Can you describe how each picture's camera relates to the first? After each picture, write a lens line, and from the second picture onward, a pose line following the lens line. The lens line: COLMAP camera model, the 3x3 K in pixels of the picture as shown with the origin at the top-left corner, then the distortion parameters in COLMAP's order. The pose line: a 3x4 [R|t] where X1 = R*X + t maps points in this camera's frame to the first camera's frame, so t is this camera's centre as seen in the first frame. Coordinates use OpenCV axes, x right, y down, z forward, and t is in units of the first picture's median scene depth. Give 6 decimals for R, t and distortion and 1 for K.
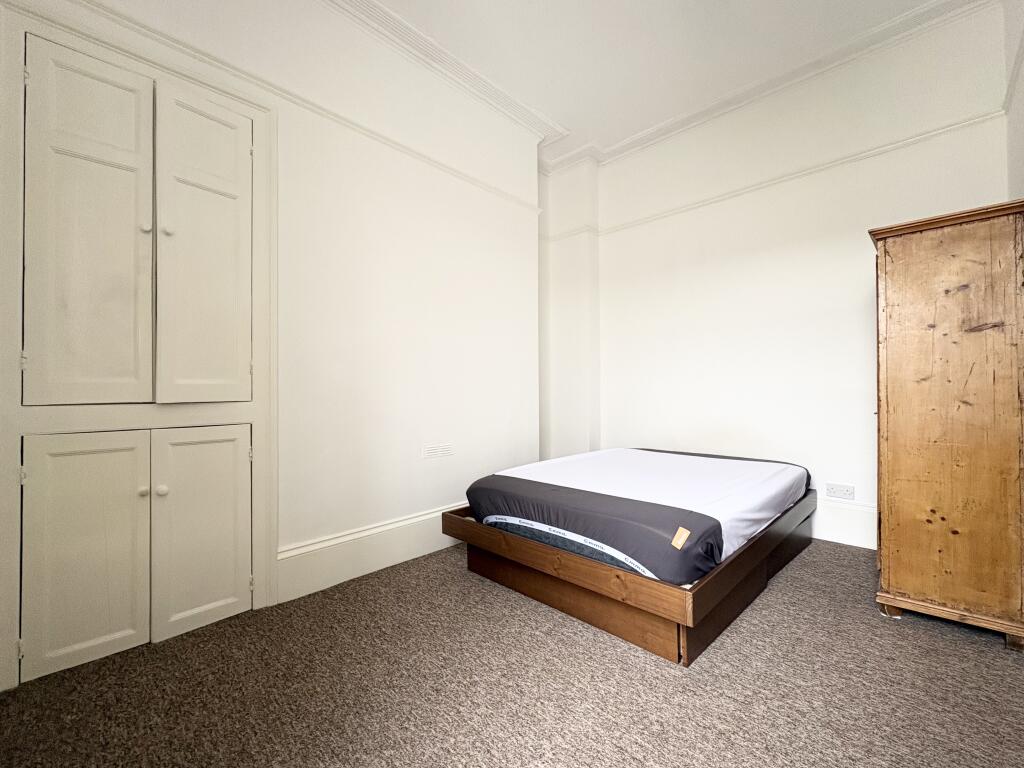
lens RADIAL K [[417.0, 0, 503.9], [0, 417.0, 385.3], [0, 0, 1]] dist [-0.001708, -0.000219]
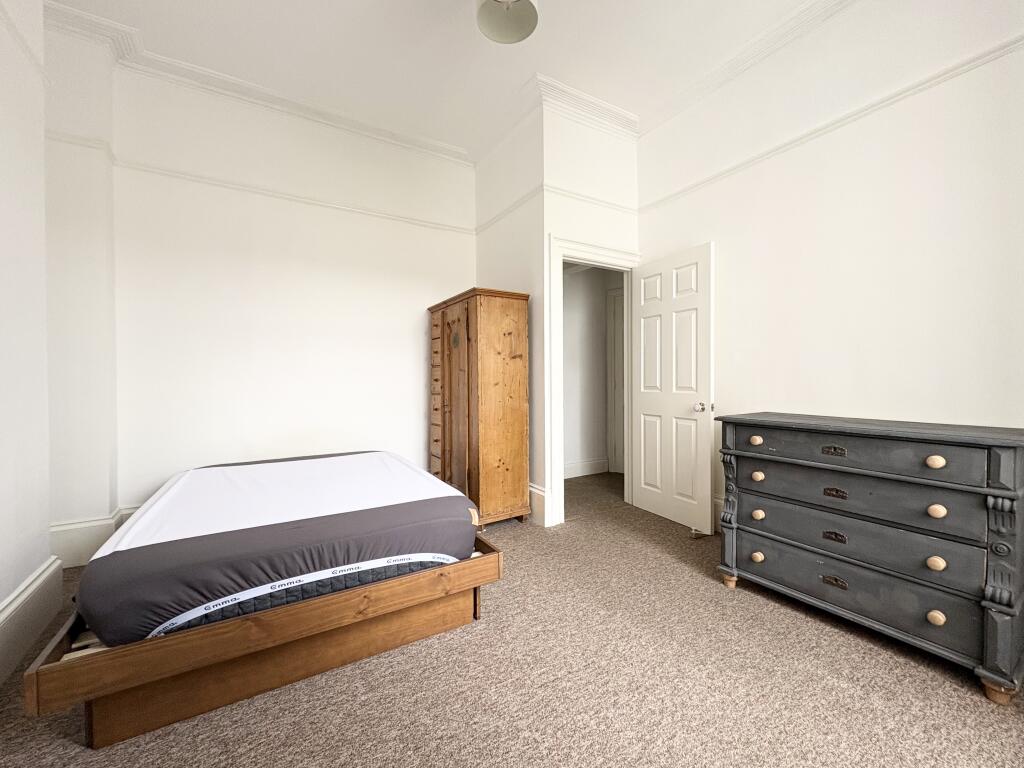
lens RADIAL K [[417.0, 0, 503.8], [0, 417.0, 383.7], [0, 0, 1]] dist [-0.001708, -0.000219]
pose [[0.254549, 0.000581, 0.967060, -0.623059], [-0.003035, 0.999995, 0.000198, -0.015966], [-0.967055, -0.002985, 0.254549, 0.526098]]
